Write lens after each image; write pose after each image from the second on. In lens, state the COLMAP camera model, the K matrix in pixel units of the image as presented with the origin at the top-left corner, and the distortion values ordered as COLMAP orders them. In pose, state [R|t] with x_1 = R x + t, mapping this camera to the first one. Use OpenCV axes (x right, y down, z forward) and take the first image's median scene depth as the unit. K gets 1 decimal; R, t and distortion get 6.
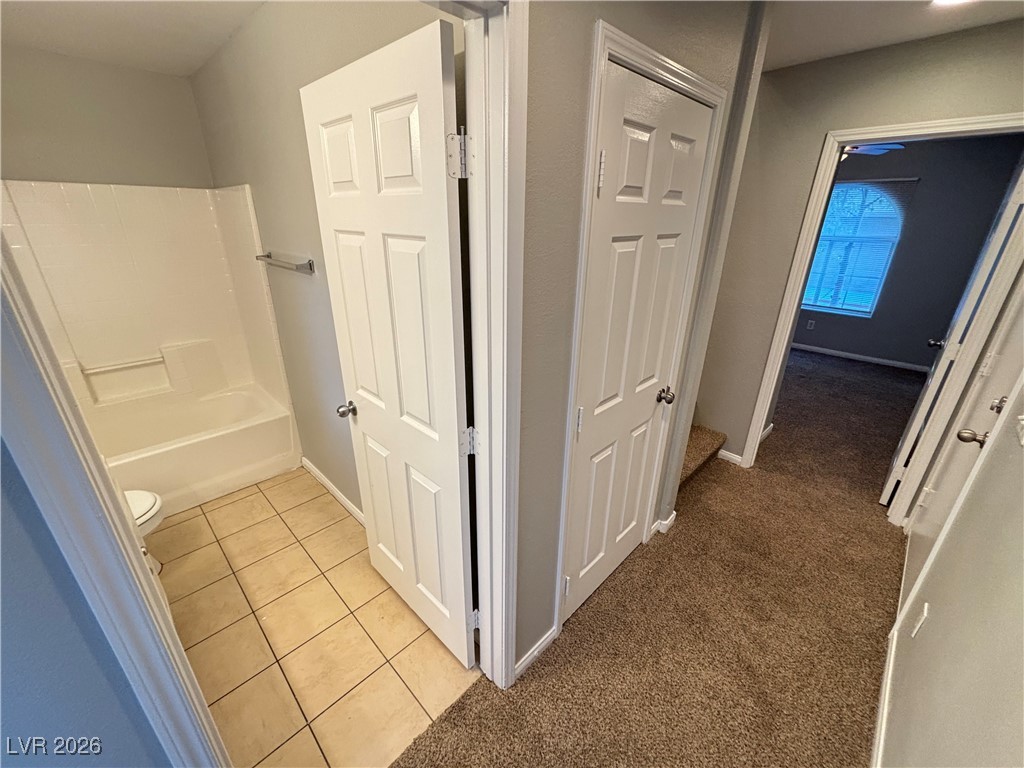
lens RADIAL K [[412.0, 0, 509.8], [0, 412.0, 385.6], [0, 0, 1]] dist [-0.003187, 0.001574]
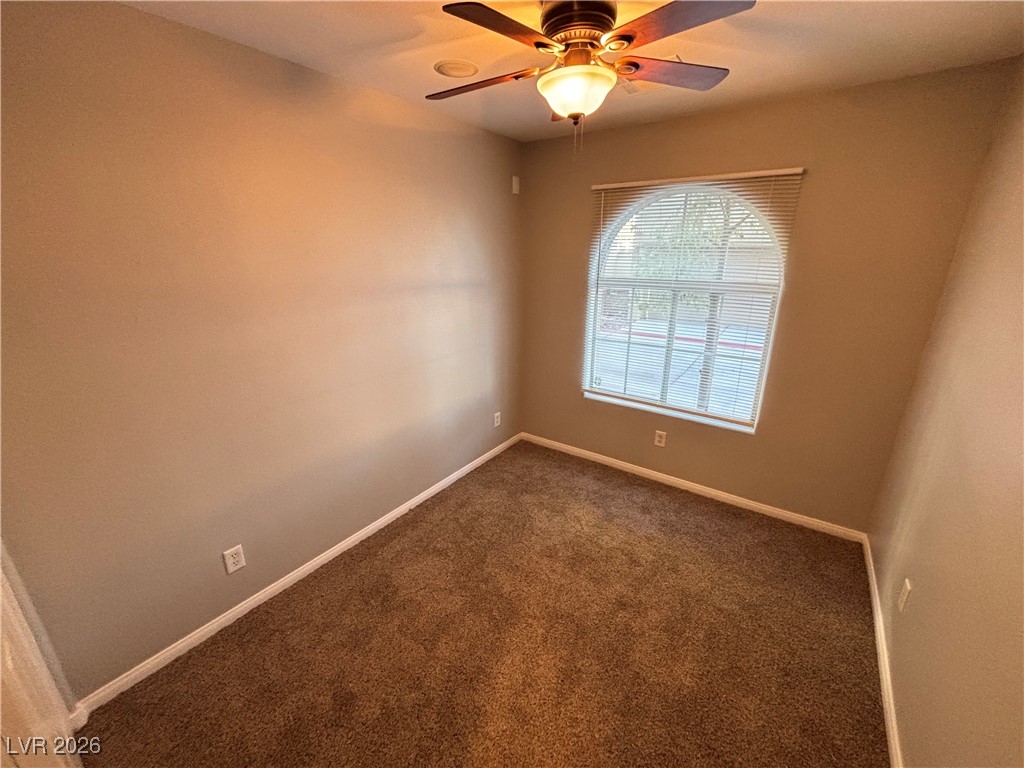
lens RADIAL K [[412.0, 0, 517.0], [0, 412.0, 388.0], [0, 0, 1]] dist [-0.003187, 0.001574]
pose [[0.984738, -0.067597, 0.160378, 0.505836], [0.078209, 0.995081, -0.060799, -0.216519], [-0.155479, 0.072414, 0.985181, 0.531172]]
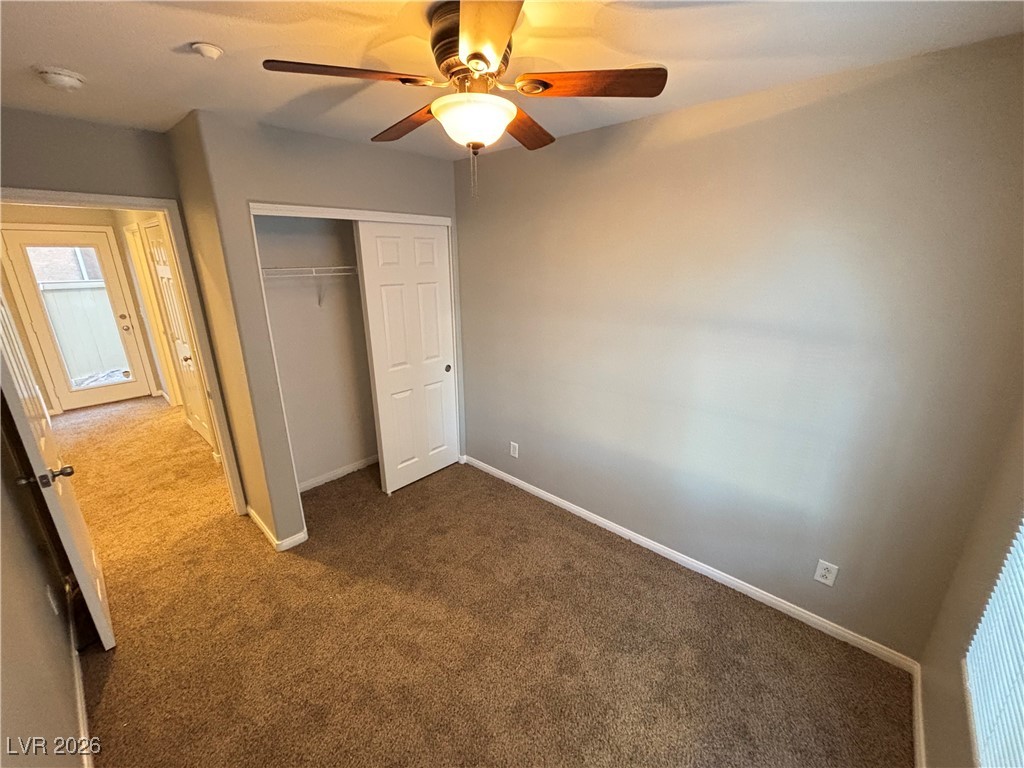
lens RADIAL K [[412.0, 0, 511.5], [0, 412.0, 385.8], [0, 0, 1]] dist [-0.003187, 0.001574]
pose [[0.046202, 0.298084, -0.953421, 0.880618], [-0.365326, 0.893364, 0.261605, -0.358730], [0.929732, 0.336223, 0.150173, 0.817822]]
